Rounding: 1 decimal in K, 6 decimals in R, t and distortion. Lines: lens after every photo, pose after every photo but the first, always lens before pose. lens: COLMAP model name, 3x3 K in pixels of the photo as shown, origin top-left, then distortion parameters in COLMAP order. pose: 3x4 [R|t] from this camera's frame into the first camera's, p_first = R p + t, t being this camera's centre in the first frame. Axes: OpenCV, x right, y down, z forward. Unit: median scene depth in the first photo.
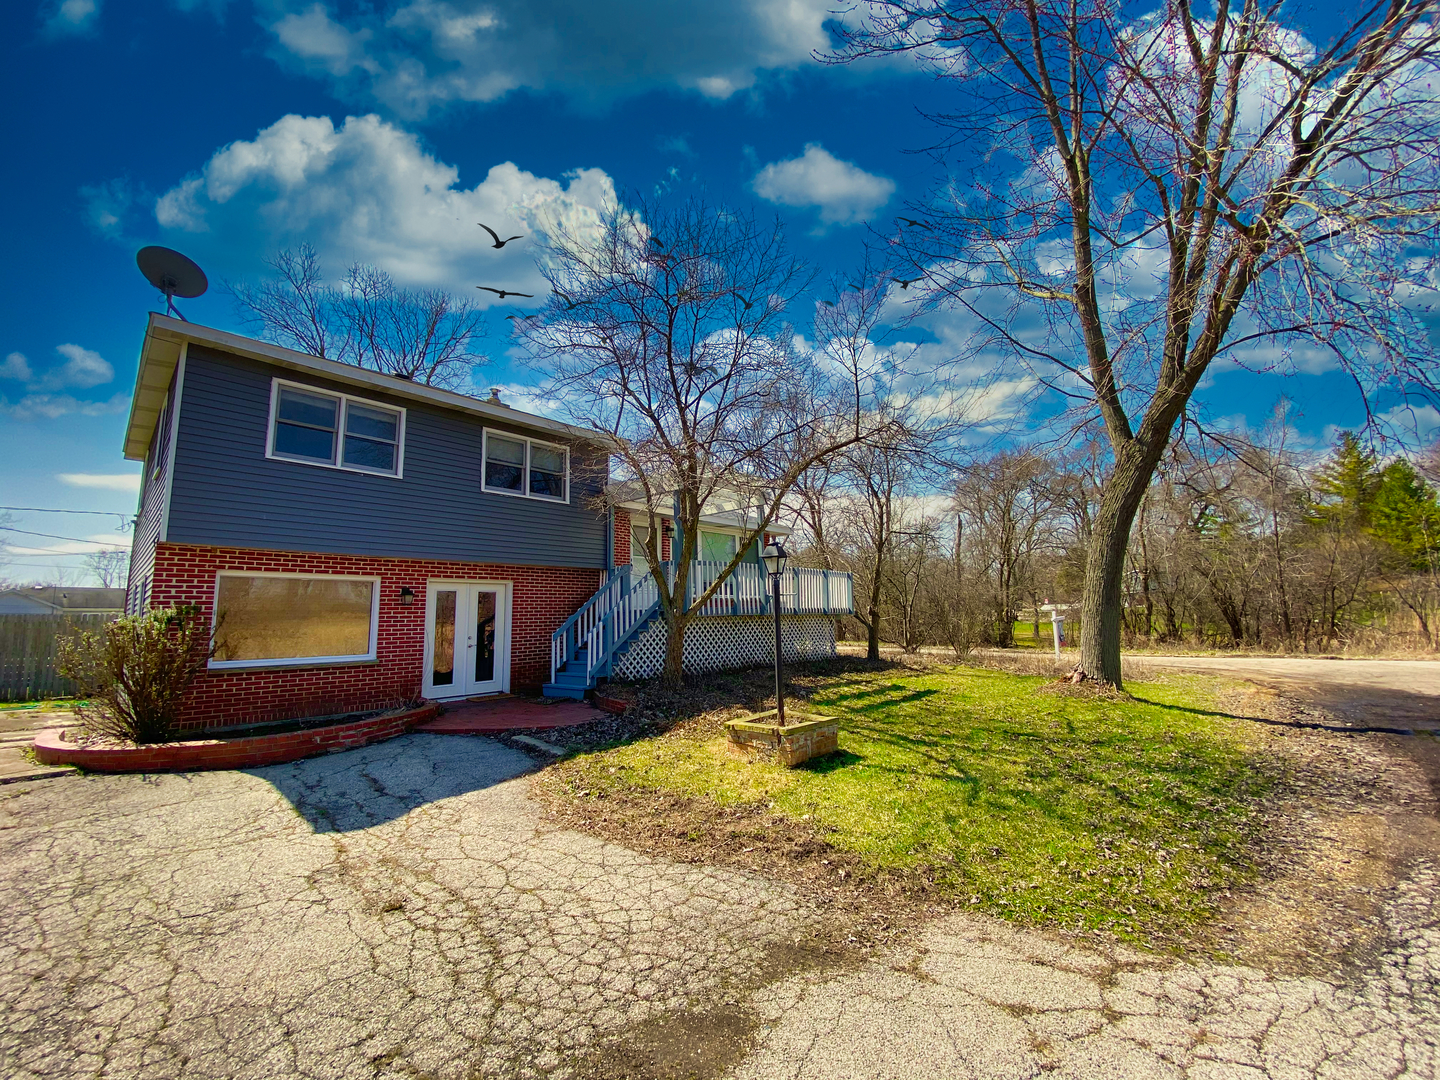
lens RADIAL K [[581.6, 0, 714.6], [0, 581.6, 538.9], [0, 0, 1]] dist [-0.002507, -0.000464]
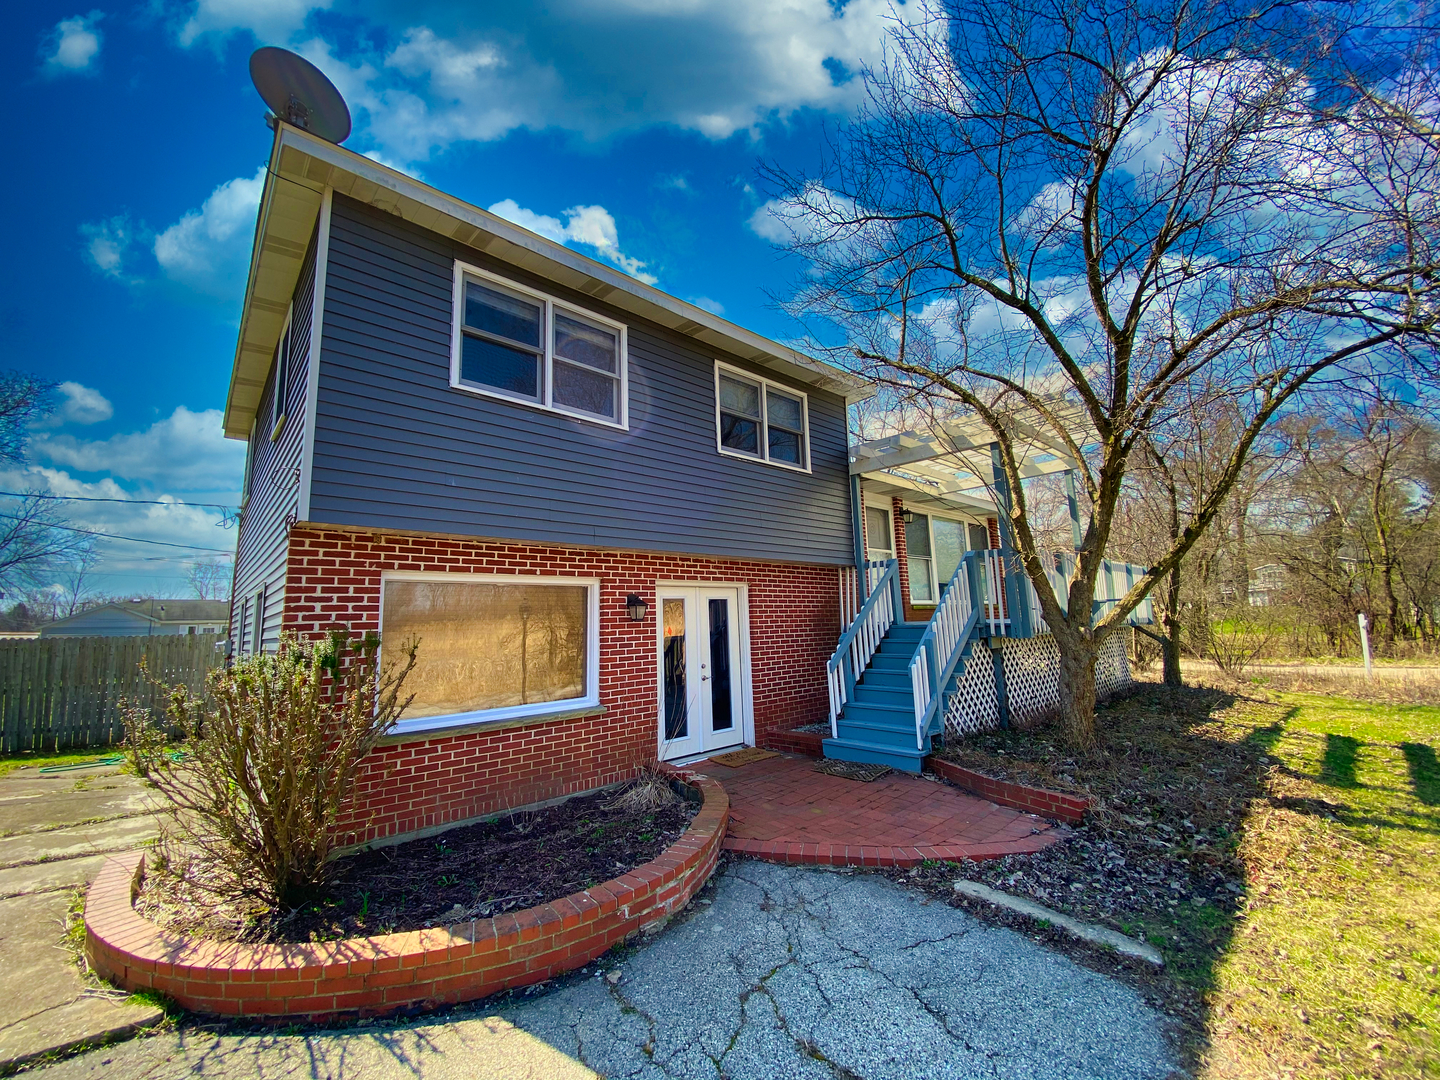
lens RADIAL K [[581.6, 0, 723.8], [0, 581.6, 538.4], [0, 0, 1]] dist [-0.002507, -0.000464]
pose [[0.996750, -0.013019, -0.079494, -0.402916], [0.013210, 0.999911, 0.001874, 0.021036], [0.079463, -0.002918, 0.996834, 0.377493]]
